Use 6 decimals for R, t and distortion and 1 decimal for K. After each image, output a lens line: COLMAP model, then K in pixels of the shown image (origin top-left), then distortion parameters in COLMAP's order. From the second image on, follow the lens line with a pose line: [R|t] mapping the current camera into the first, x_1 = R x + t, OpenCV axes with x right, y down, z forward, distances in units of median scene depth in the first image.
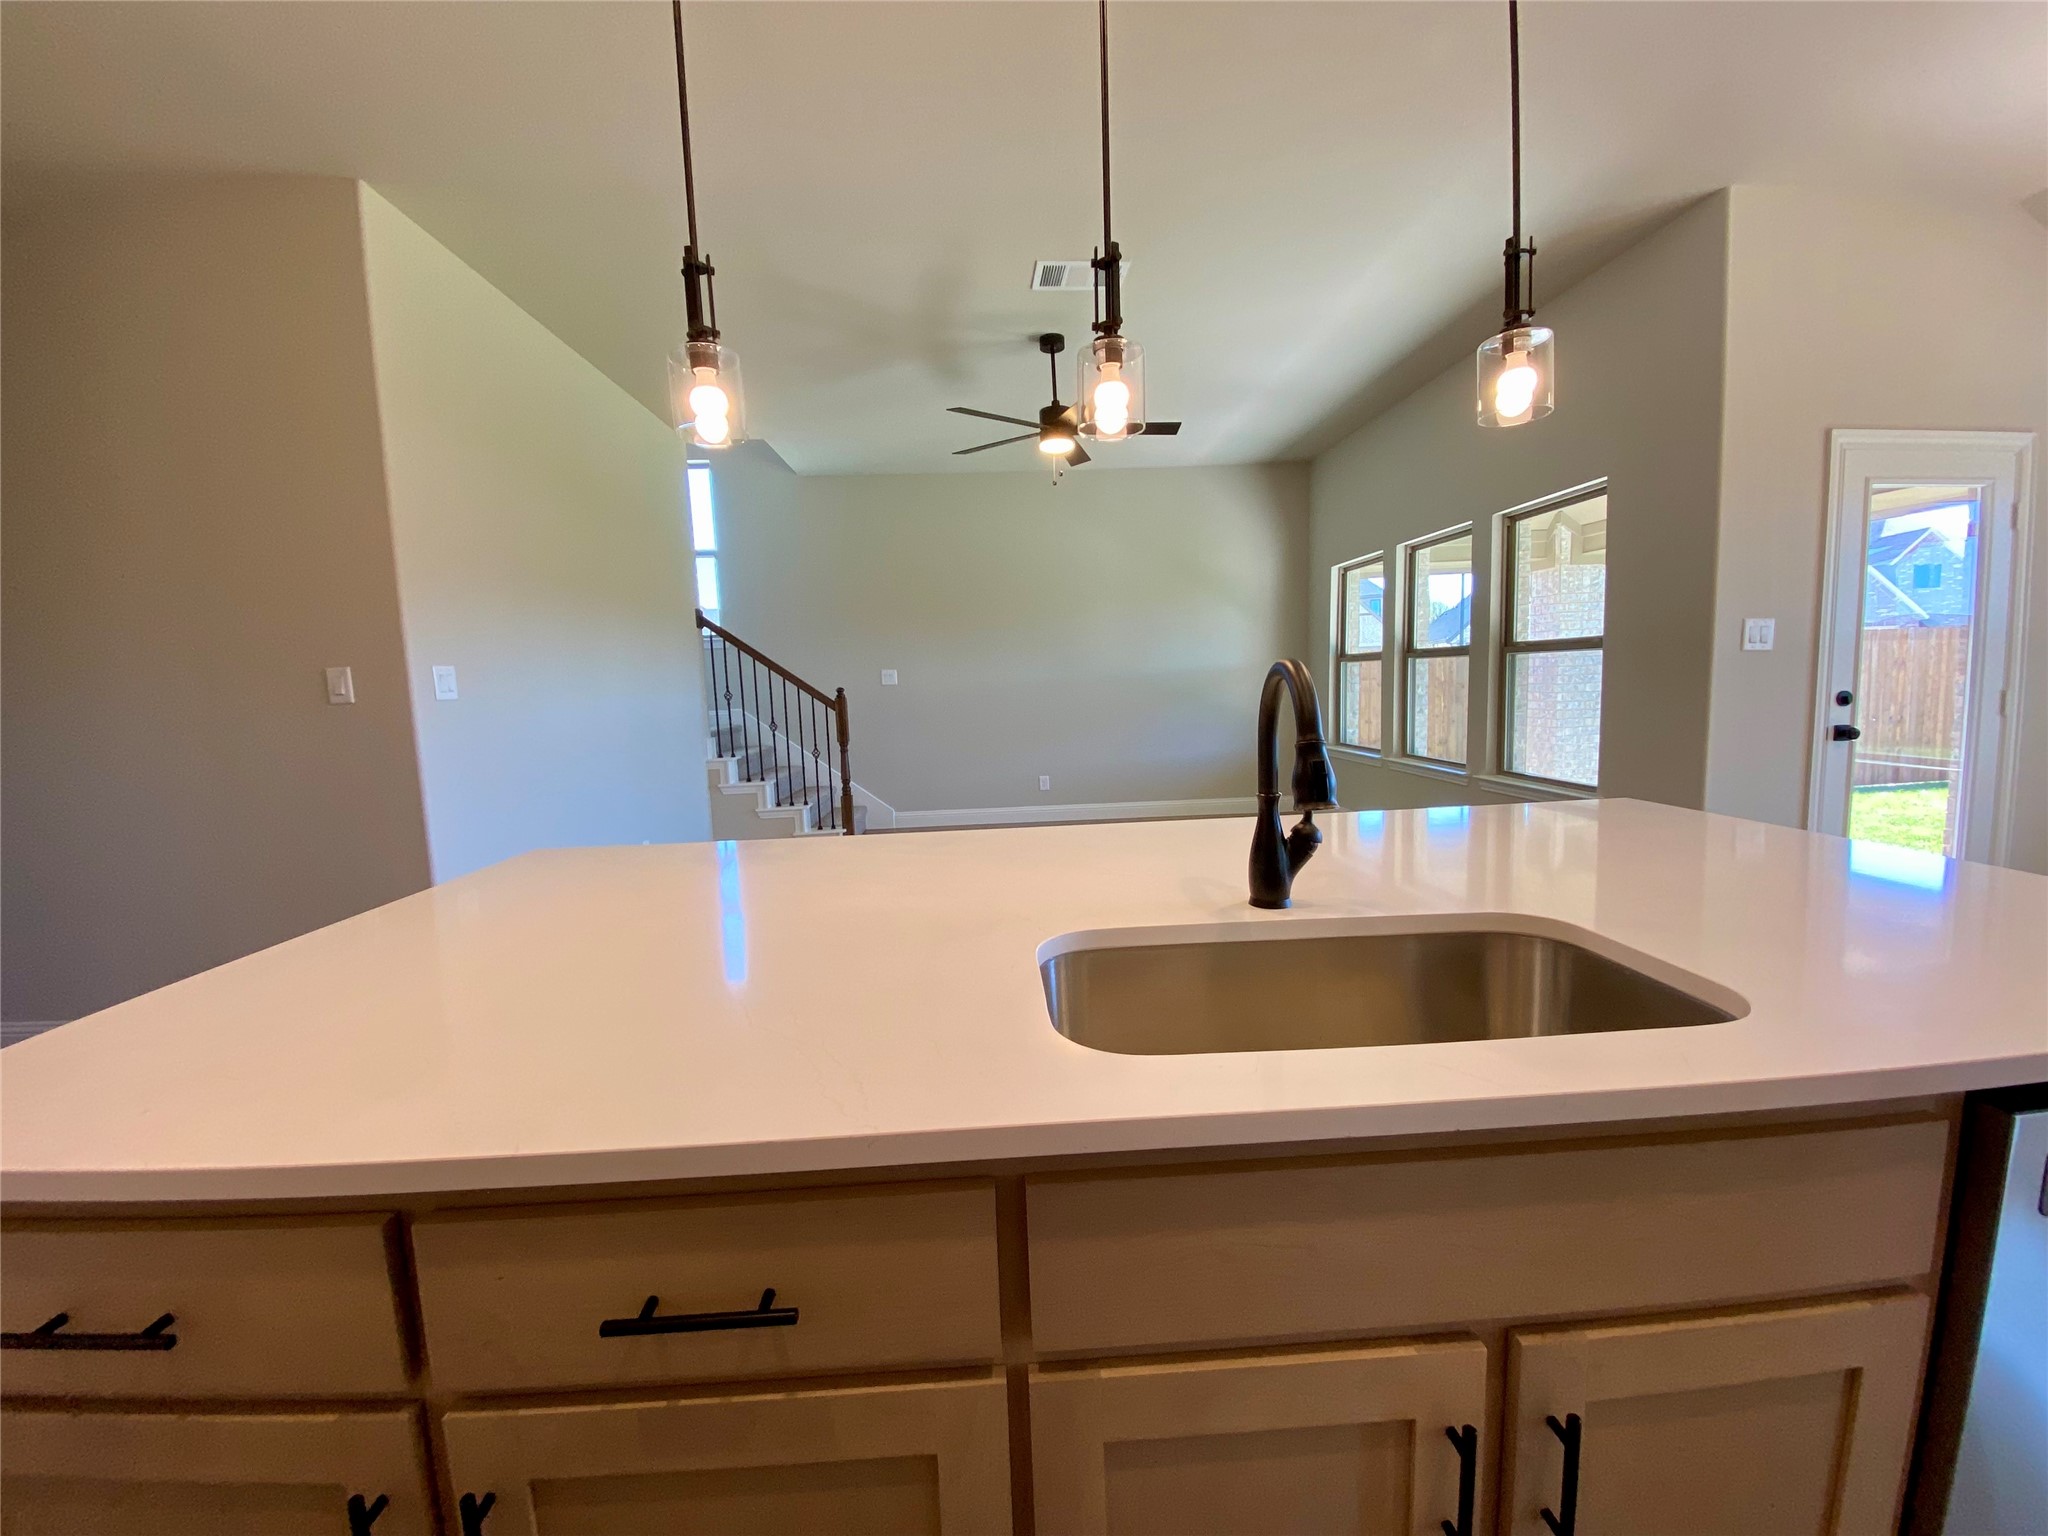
lens RADIAL K [[839.1, 0, 1031.0], [0, 839.1, 765.0], [0, 0, 1]] dist [-0.002693, -0.000178]
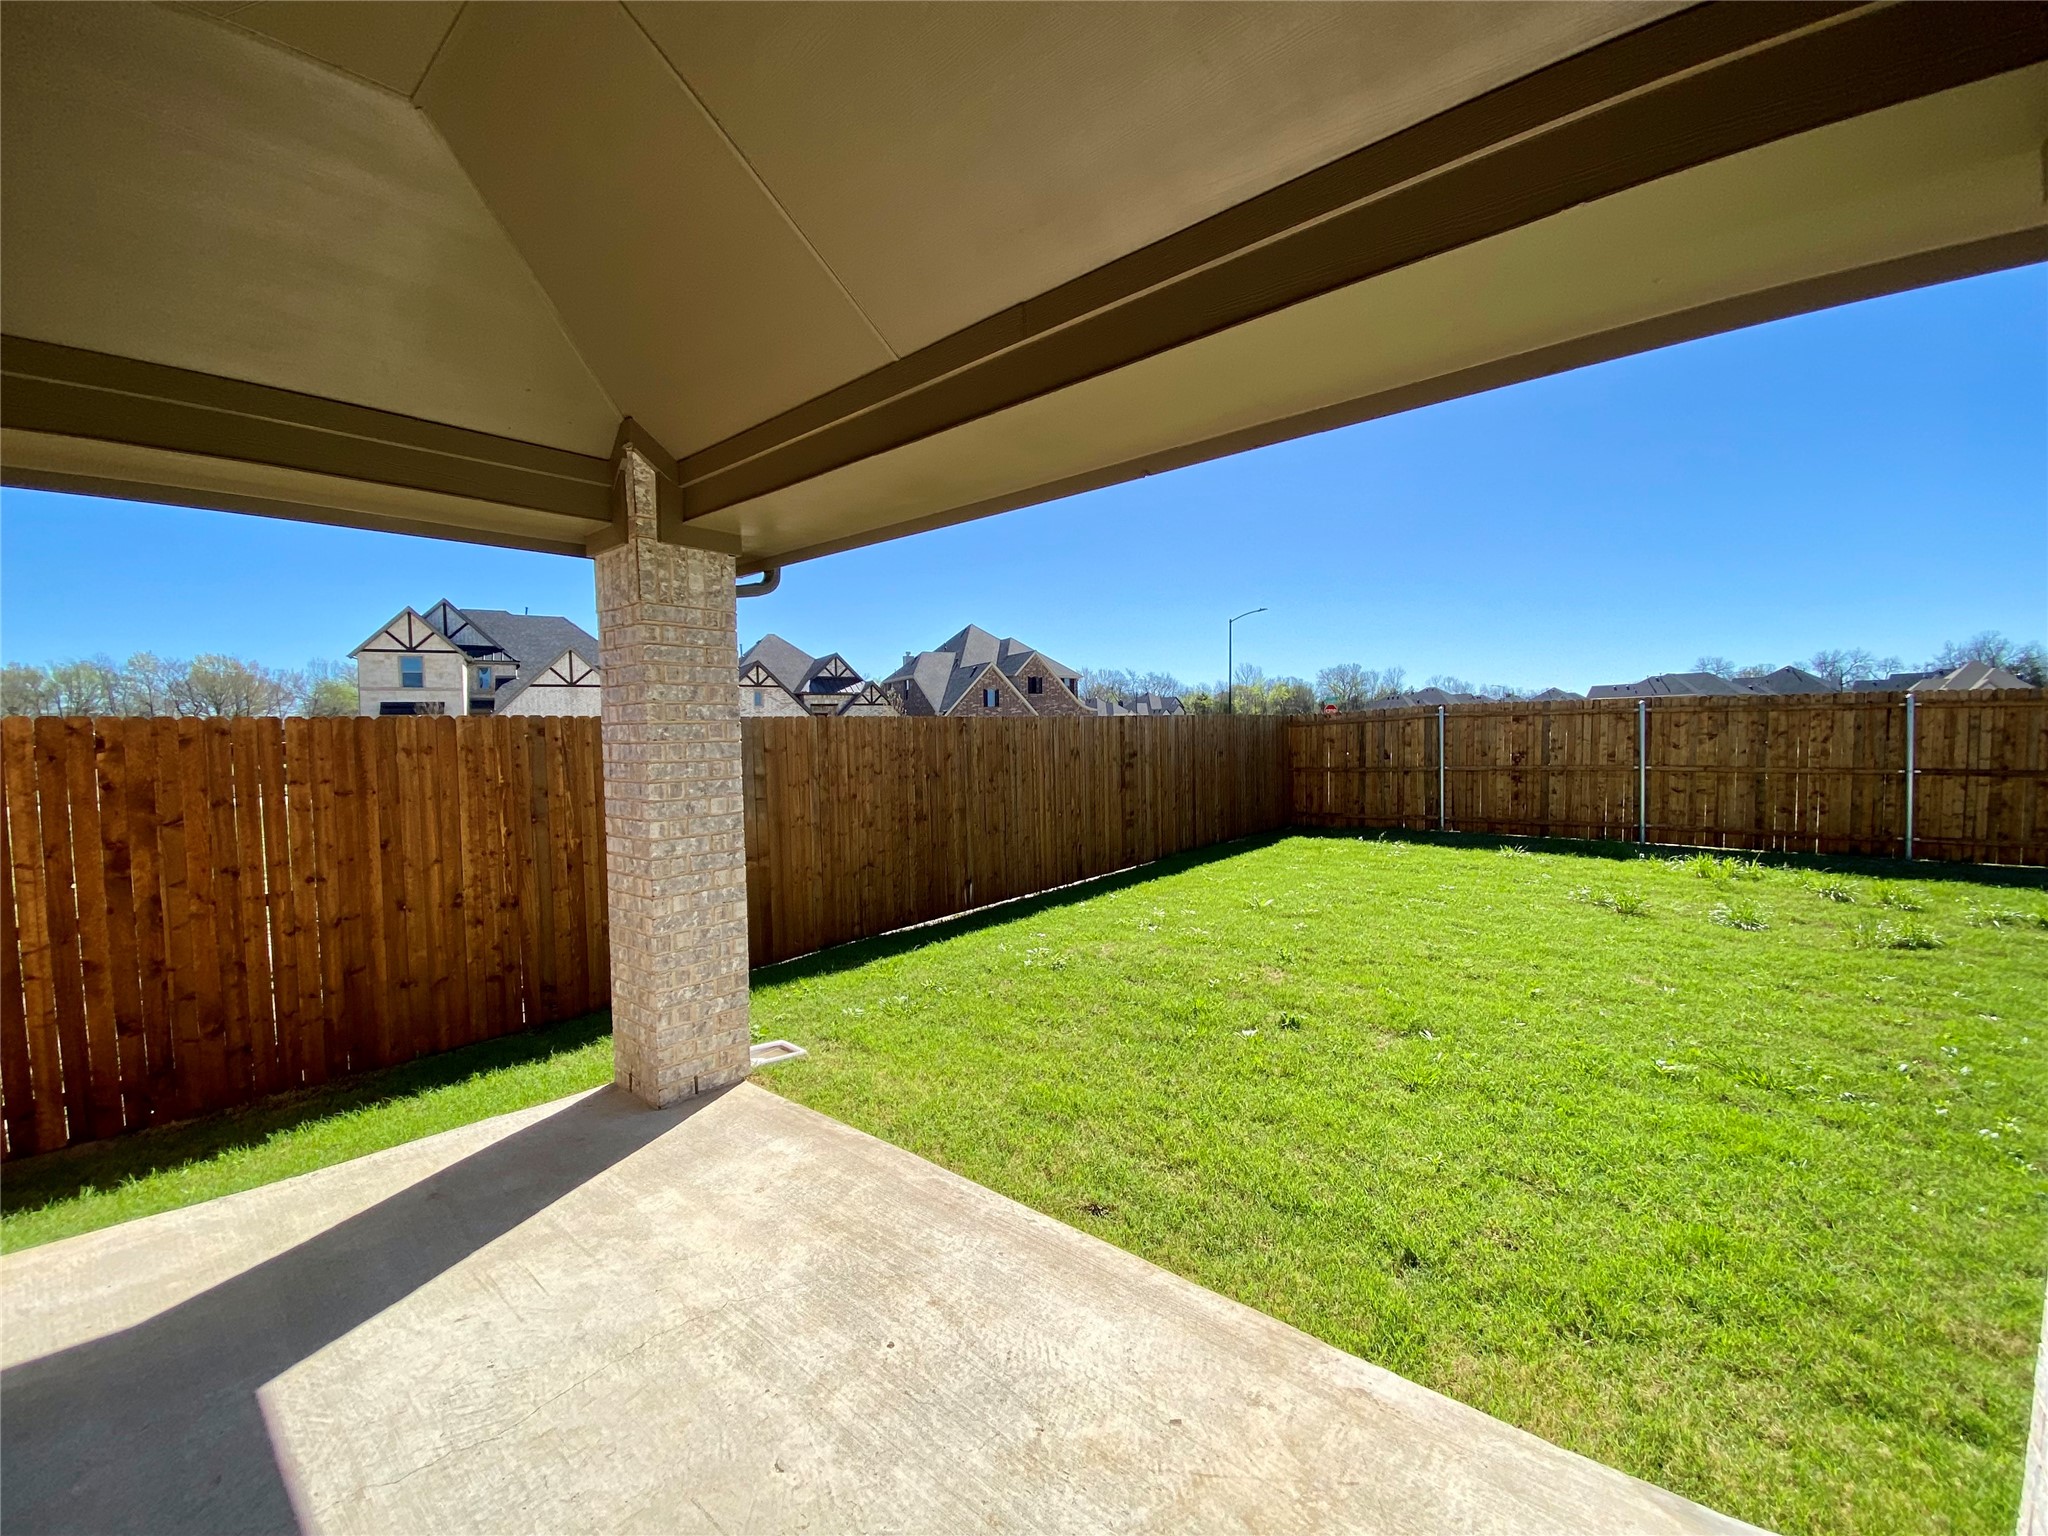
lens RADIAL K [[839.1, 0, 1027.5], [0, 839.1, 768.1], [0, 0, 1]] dist [-0.002693, -0.000178]
pose [[0.688436, -0.006552, 0.725267, 0.342576], [0.071330, 0.995723, -0.058712, -0.057266], [-0.721781, 0.092153, 0.685959, 0.421408]]
